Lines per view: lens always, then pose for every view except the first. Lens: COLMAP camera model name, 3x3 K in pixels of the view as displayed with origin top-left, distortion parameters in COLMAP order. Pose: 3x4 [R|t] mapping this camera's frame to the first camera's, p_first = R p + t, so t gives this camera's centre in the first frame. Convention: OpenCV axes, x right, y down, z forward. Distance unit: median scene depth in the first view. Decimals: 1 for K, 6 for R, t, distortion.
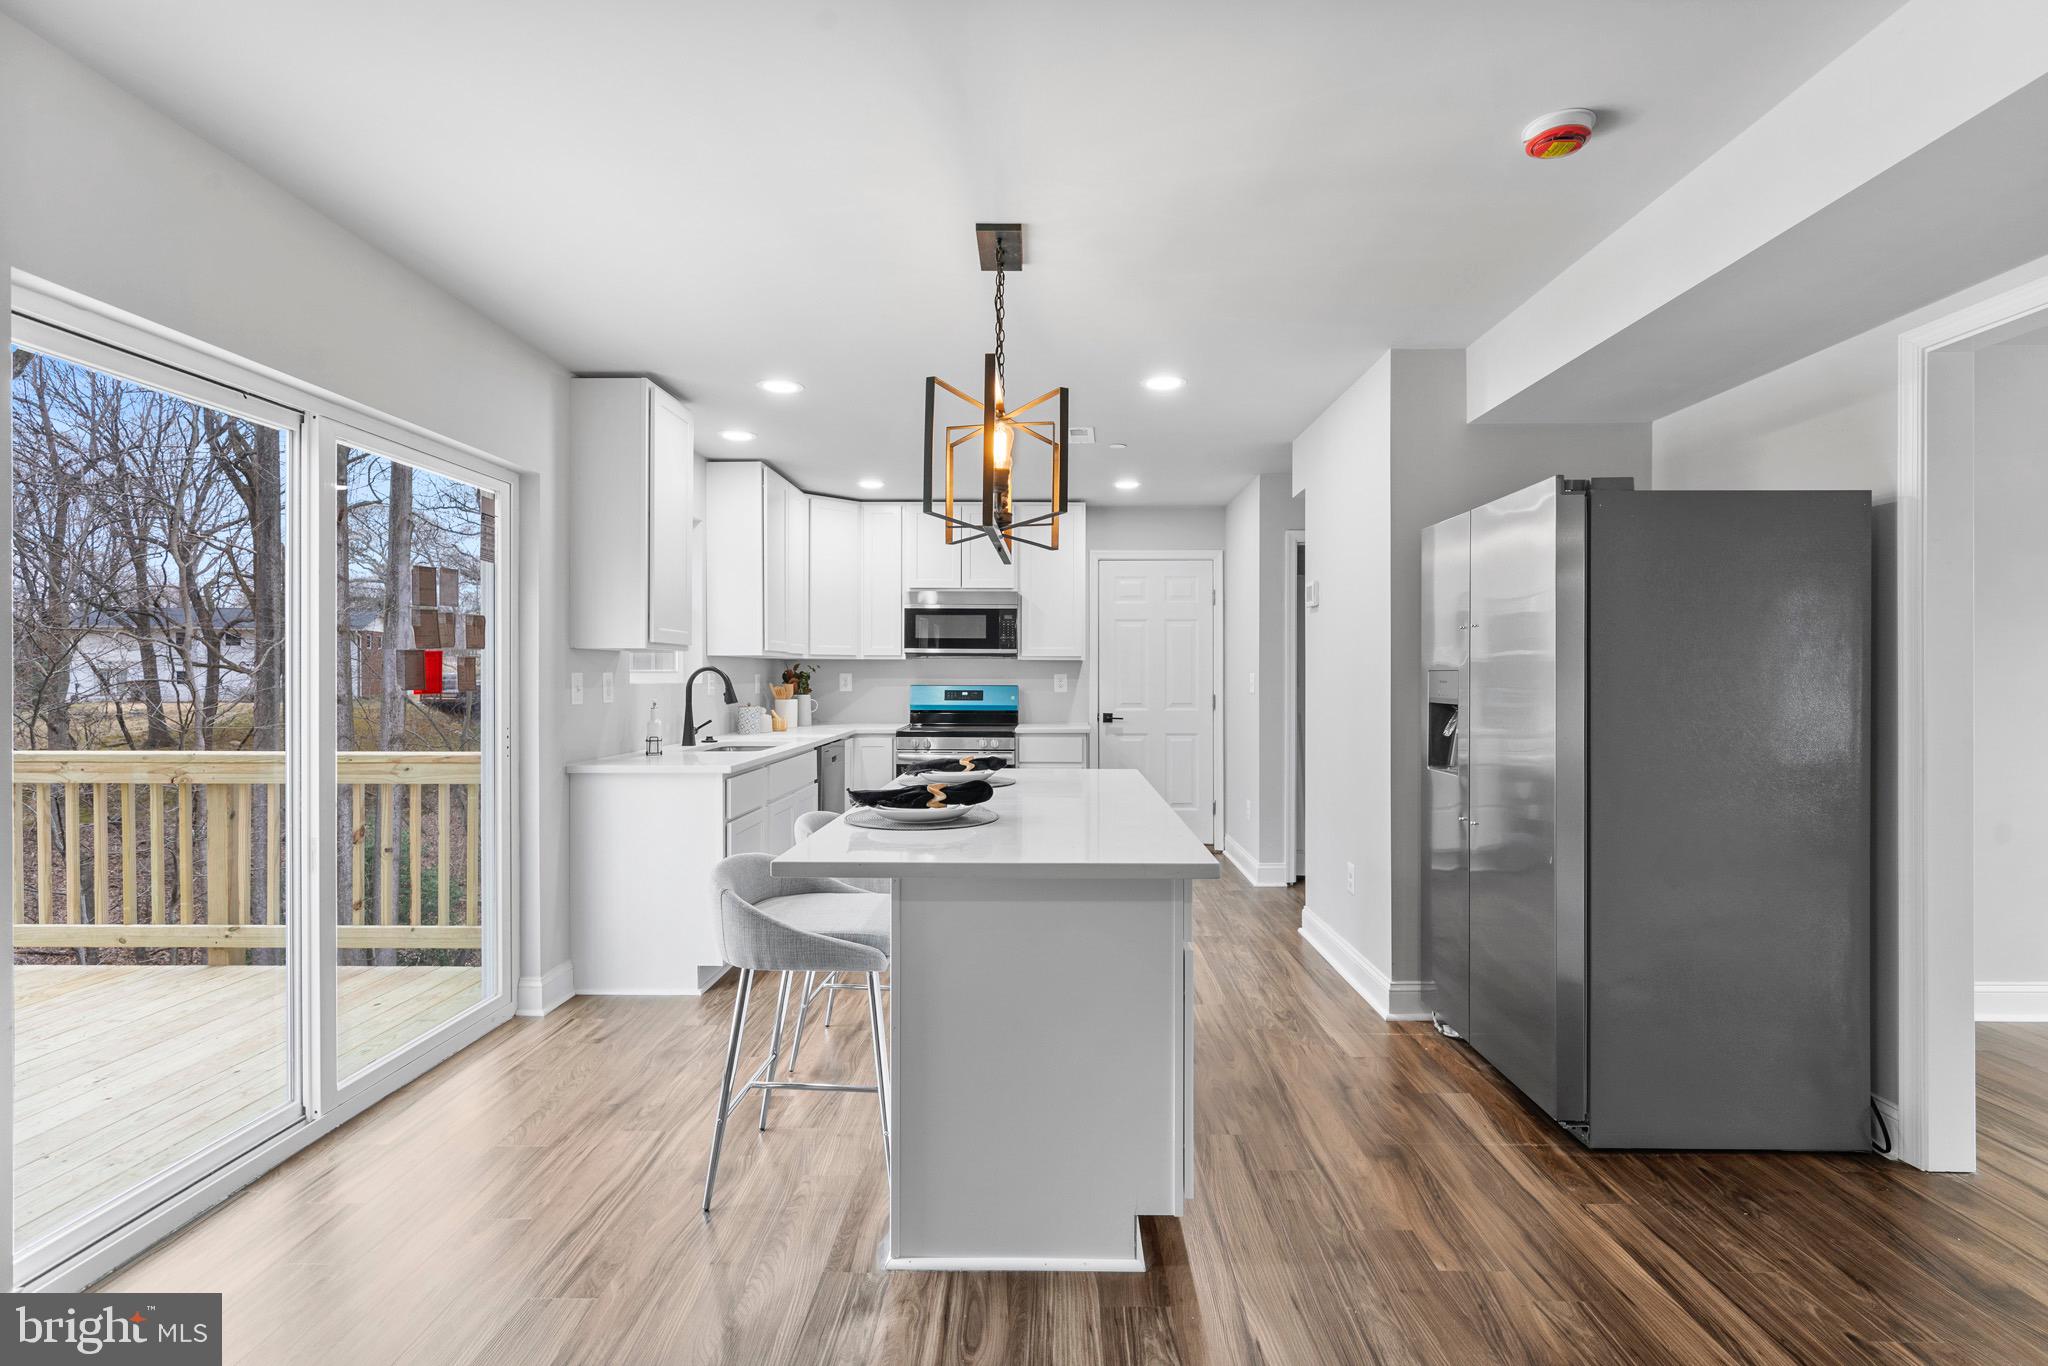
lens RADIAL K [[950.7, 0, 1036.8], [0, 950.7, 678.4], [0, 0, 1]] dist [0.004229, 0.000294]
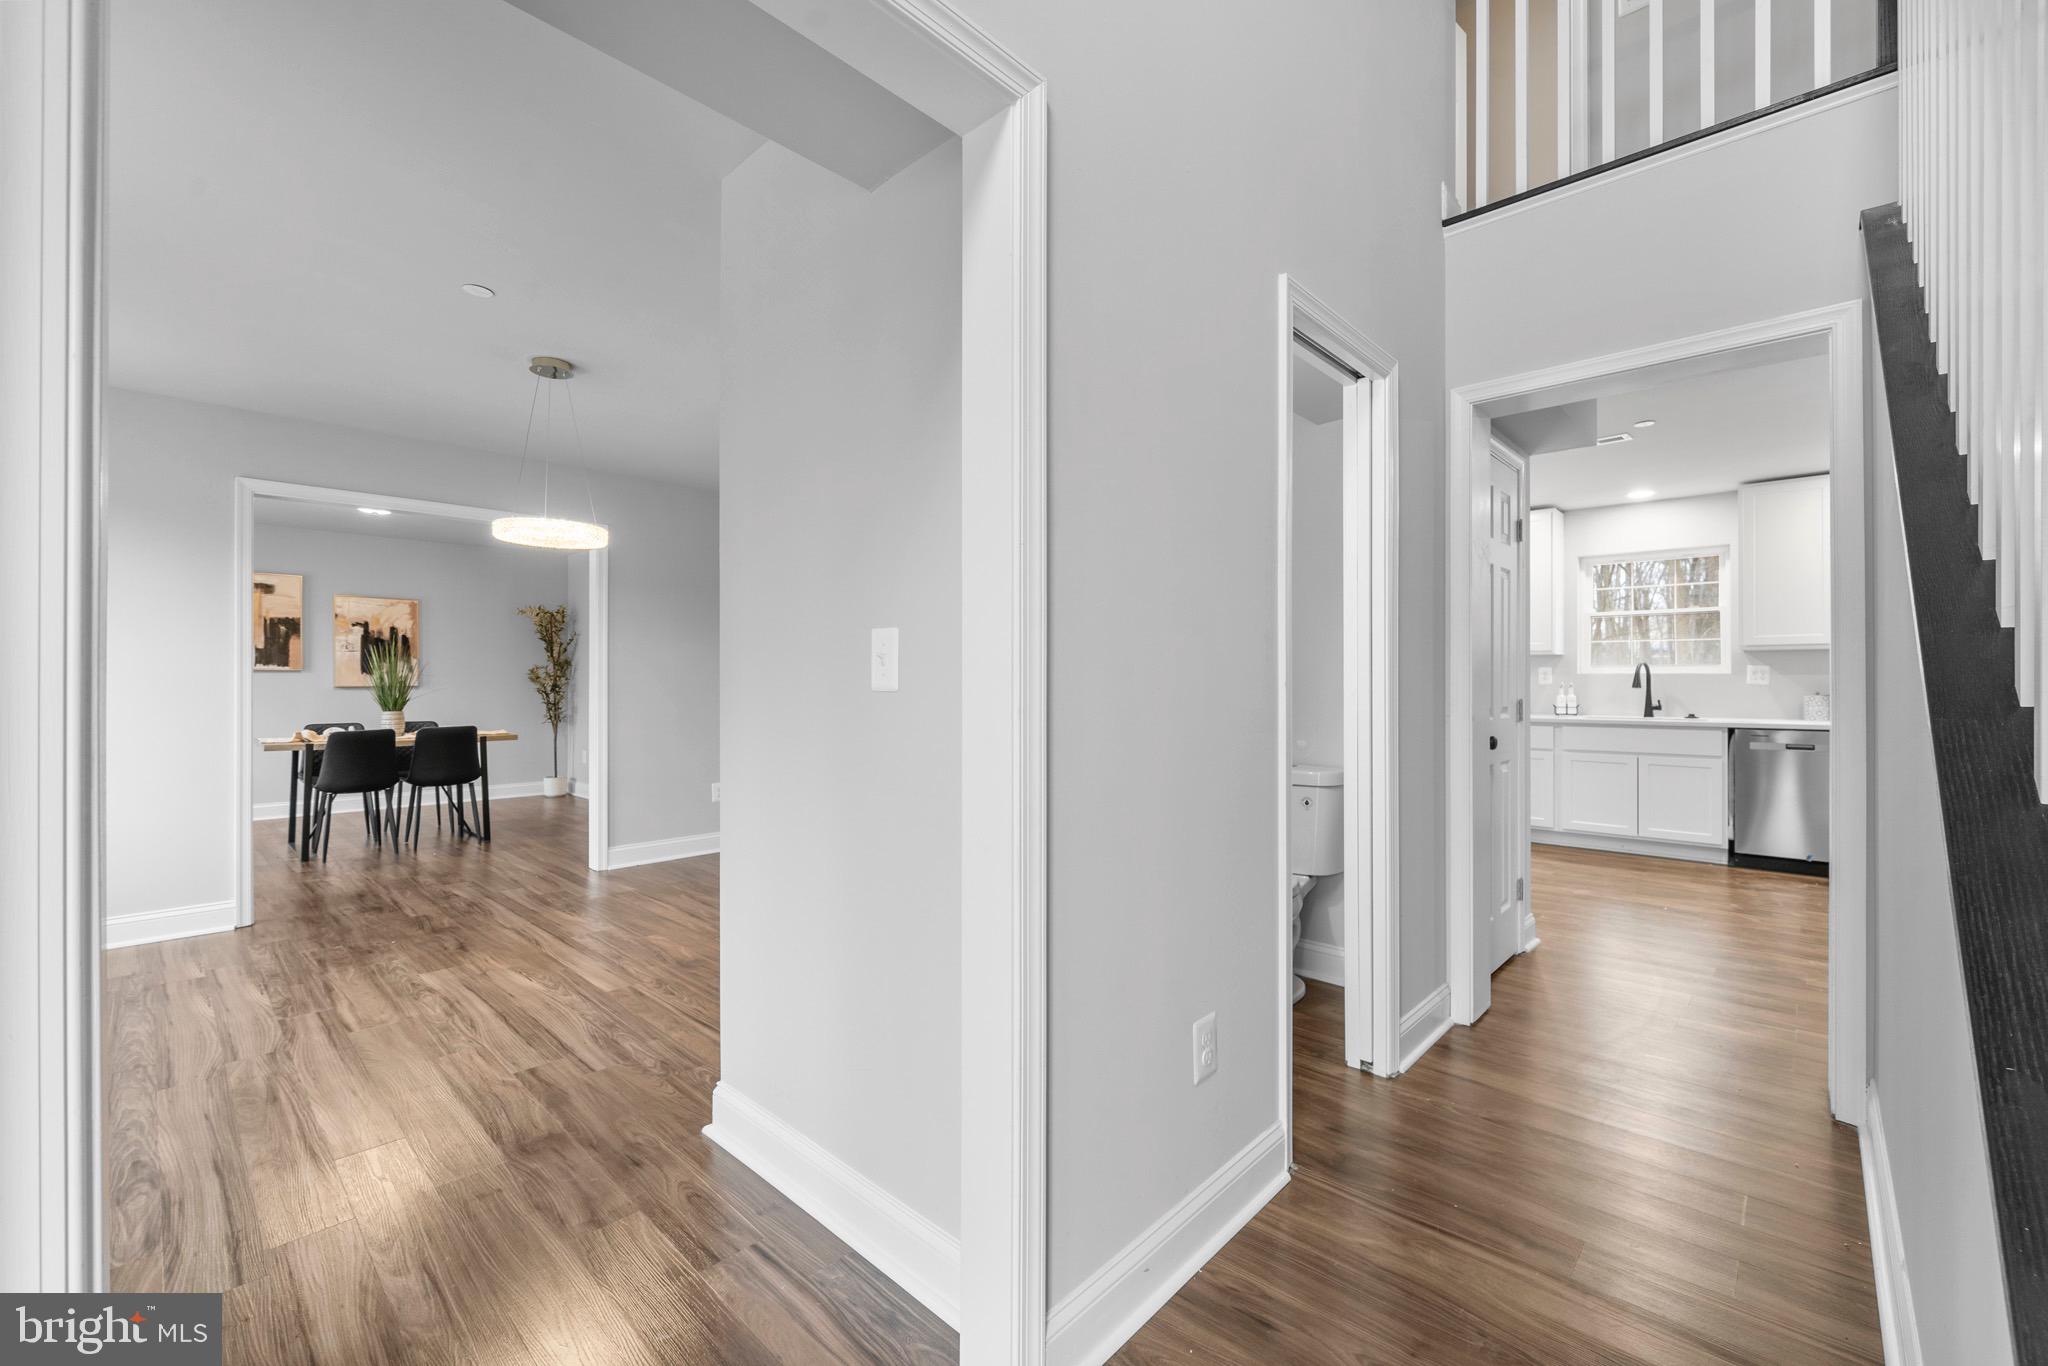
lens RADIAL K [[832.5, 0, 1037.5], [0, 832.5, 680.4], [0, 0, 1]] dist [-0.002229, 0.000048]
pose [[-0.662722, 0.002267, -0.748862, 0.940820], [-0.001526, 0.999989, 0.004378, 0.009412], [0.748864, 0.004044, -0.662711, 0.913763]]
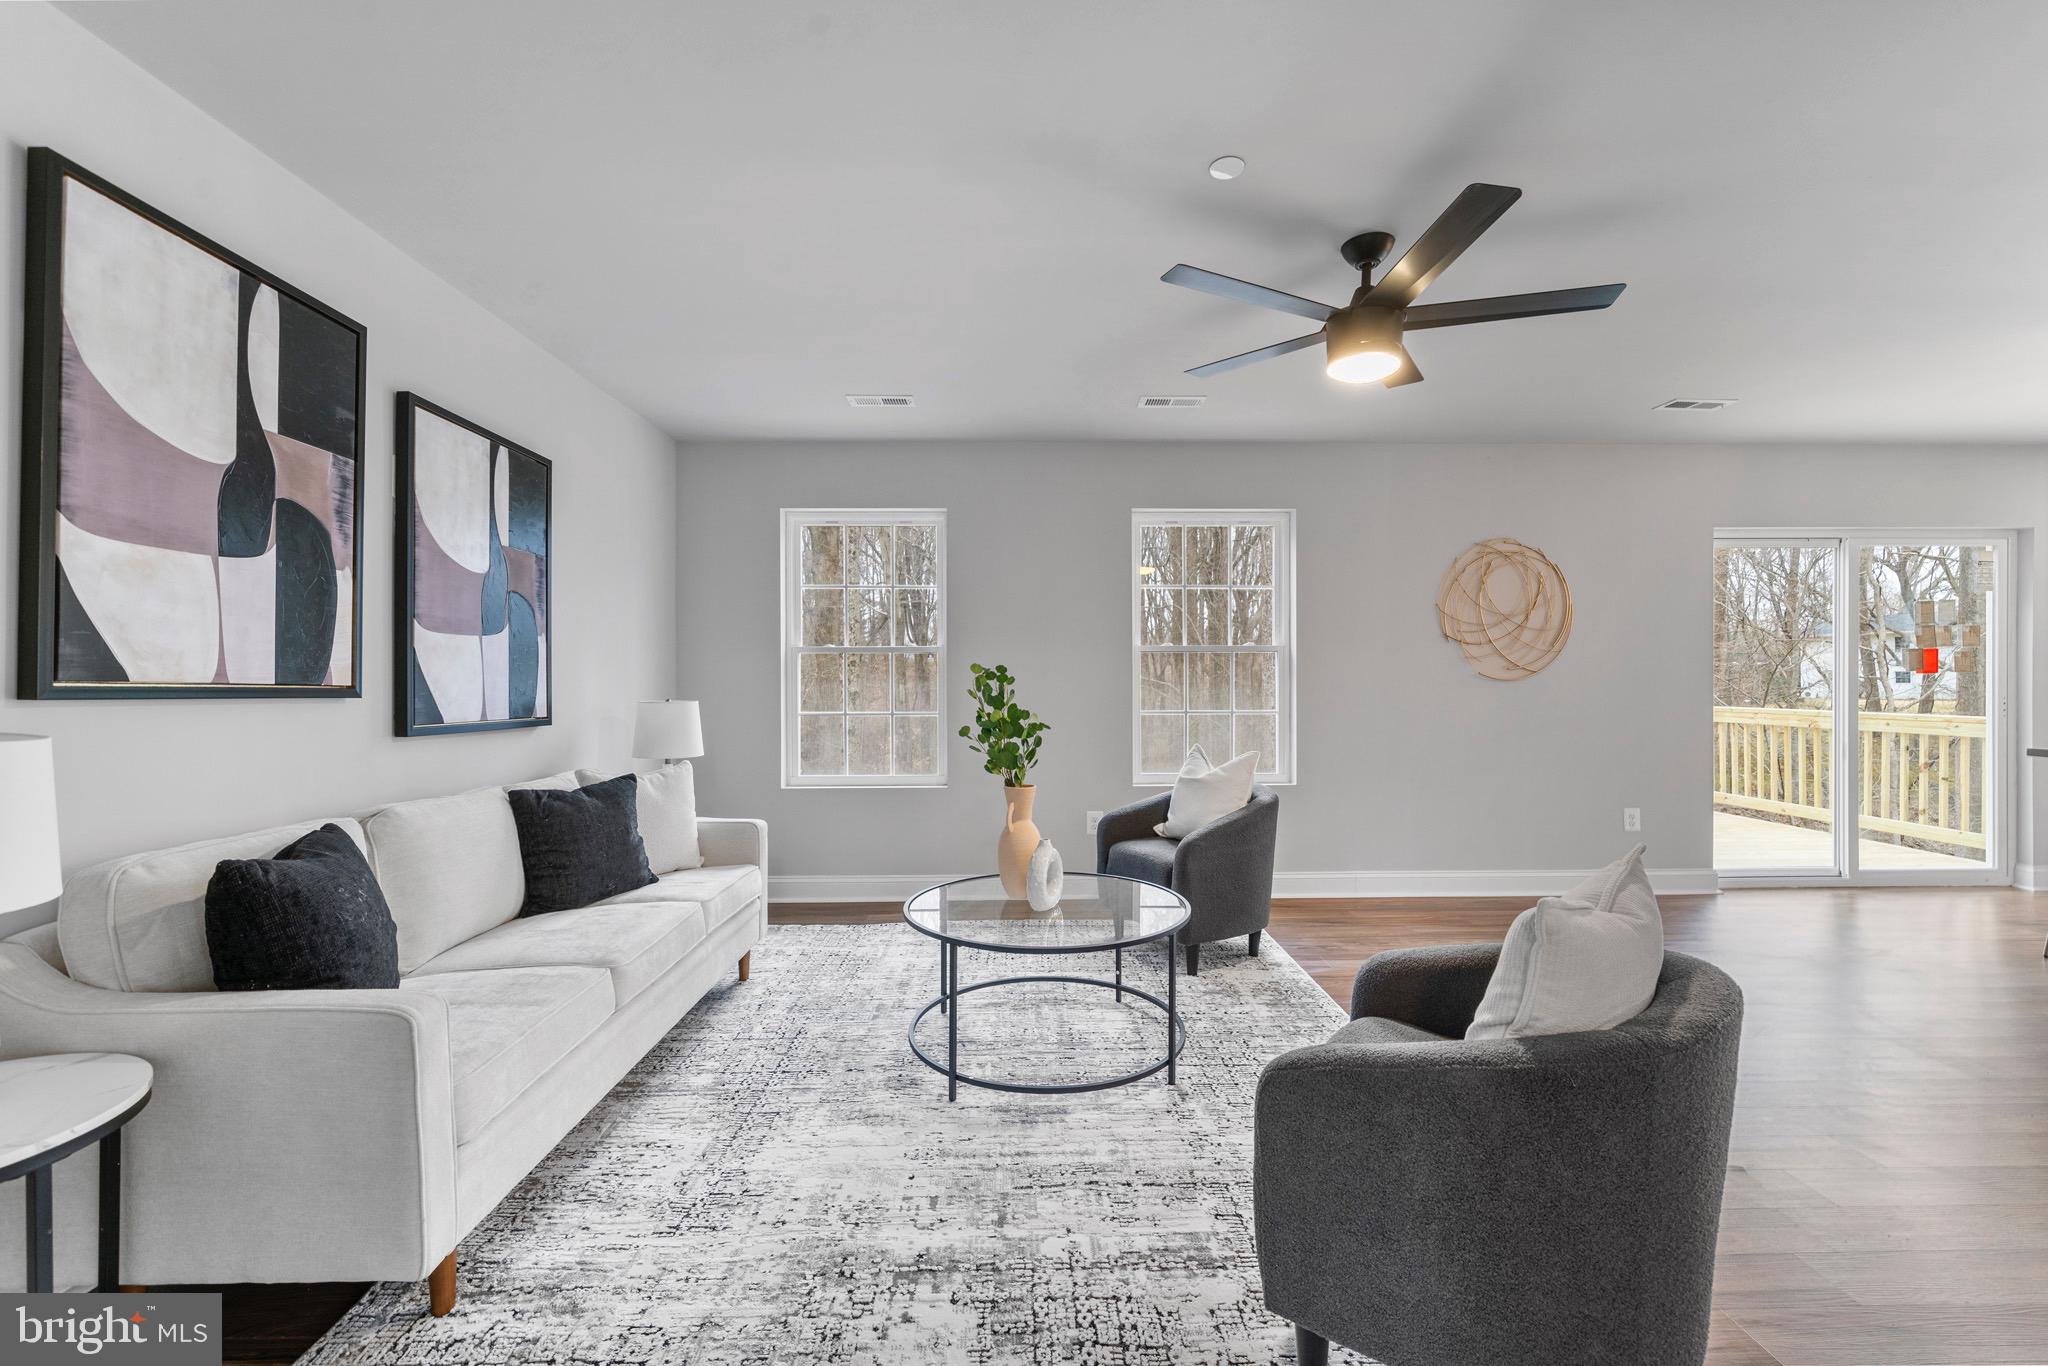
lens RADIAL K [[845.5, 0, 1039.0], [0, 845.5, 687.5], [0, 0, 1]] dist [-0.001737, -0.000078]
pose [[0.036151, 0.007234, -0.999320, 0.438326], [-0.000180, 0.999974, 0.007232, 0.015339], [0.999346, -0.000082, 0.036152, -0.355960]]
